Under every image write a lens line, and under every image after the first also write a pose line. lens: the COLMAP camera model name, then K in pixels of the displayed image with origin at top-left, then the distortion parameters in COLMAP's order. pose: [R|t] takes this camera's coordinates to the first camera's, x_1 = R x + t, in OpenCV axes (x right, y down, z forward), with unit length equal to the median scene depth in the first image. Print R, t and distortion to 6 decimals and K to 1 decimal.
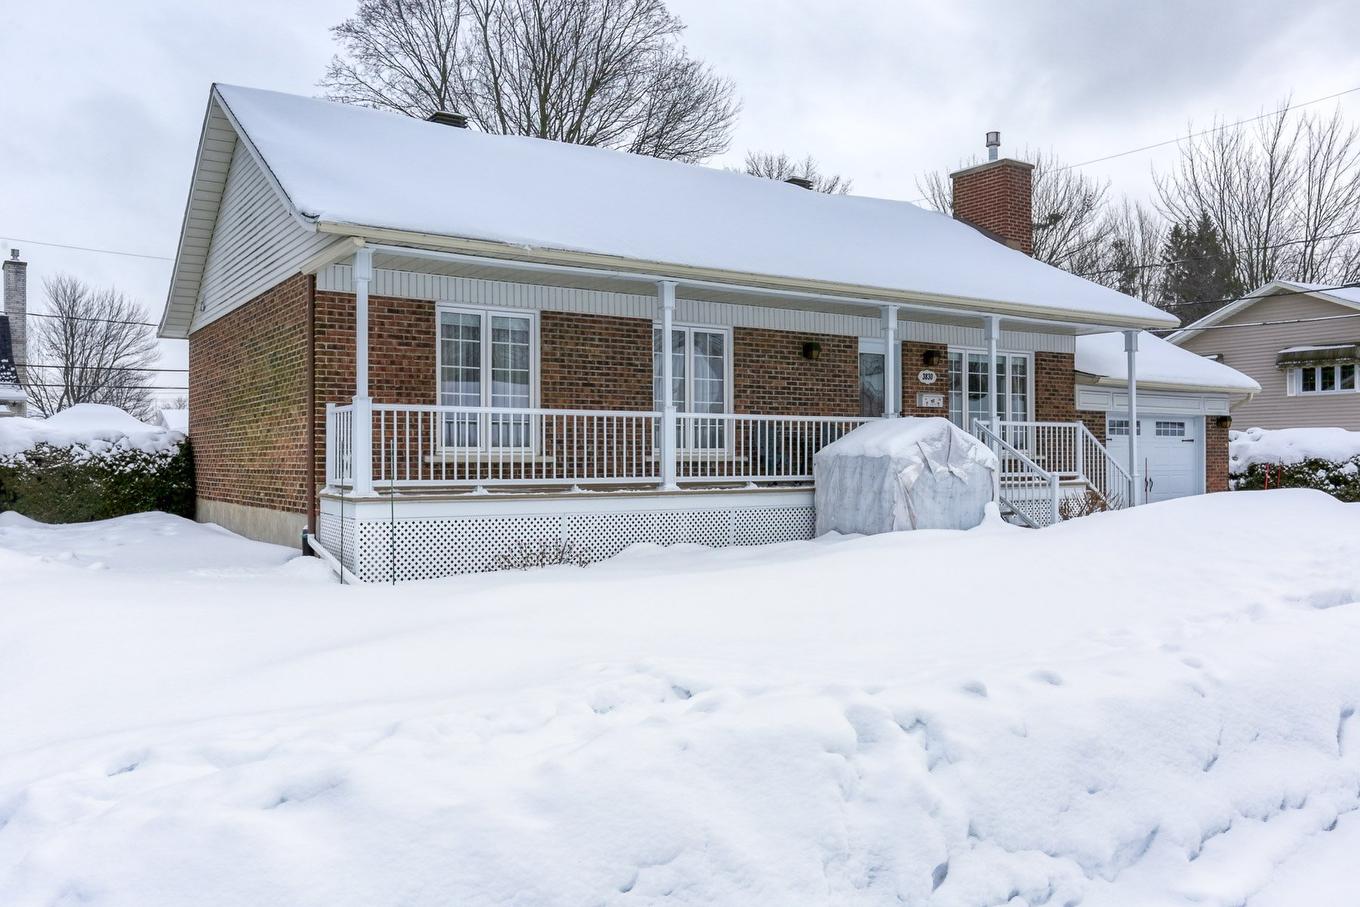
lens RADIAL K [[1057.5, 0, 668.5], [0, 1057.5, 450.5], [0, 0, 1]] dist [0.035080, 0.003969]
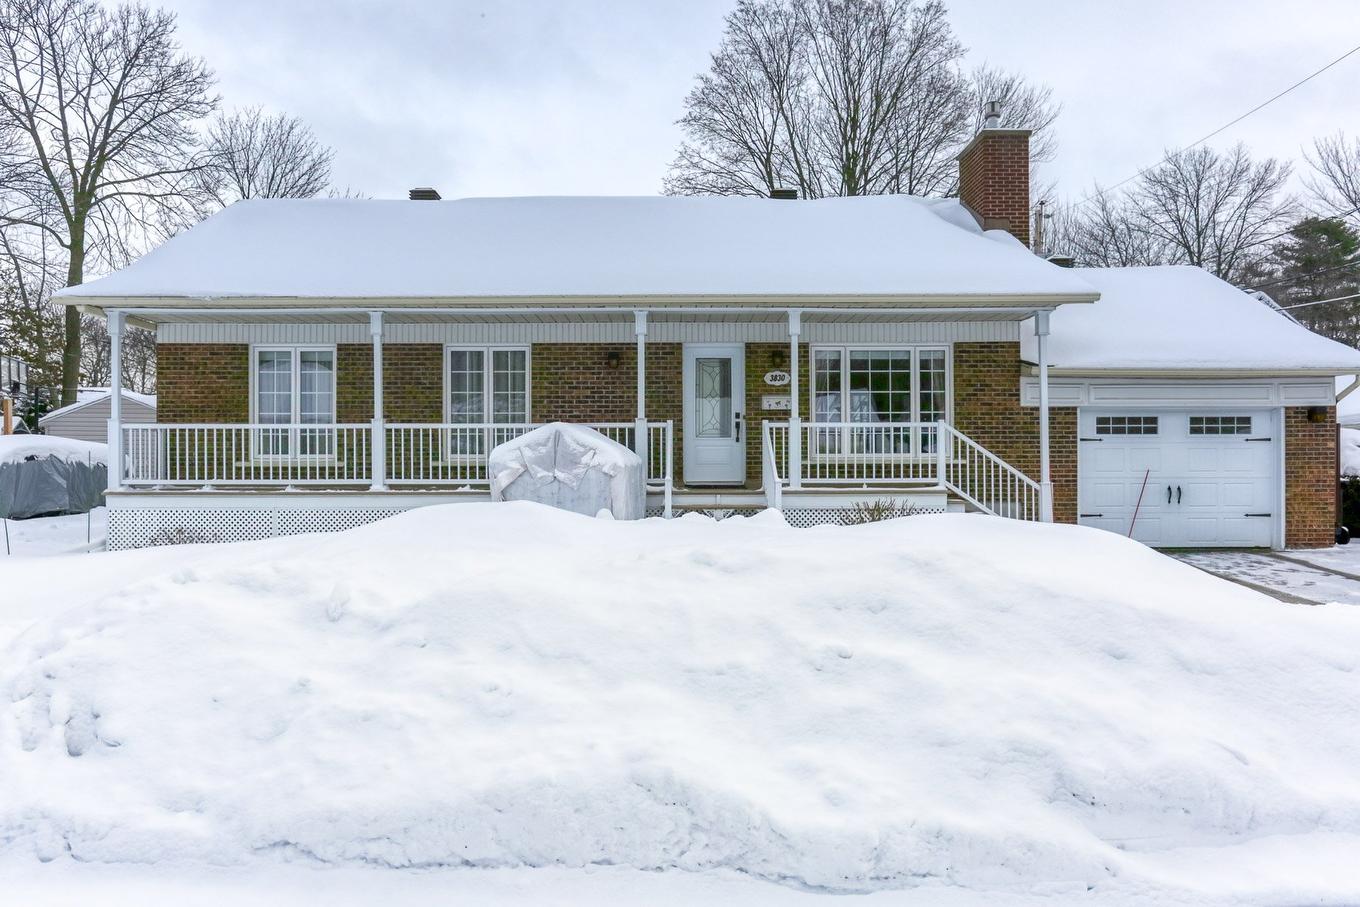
lens RADIAL K [[764.5, 0, 686.0], [0, 764.5, 467.4], [0, 0, 1]] dist [-0.000813, 0.004821]
pose [[0.837343, 0.002748, -0.546671, 0.674900], [0.005393, 0.999897, 0.013287, 0.002379], [0.546651, -0.014074, 0.837242, 0.449174]]
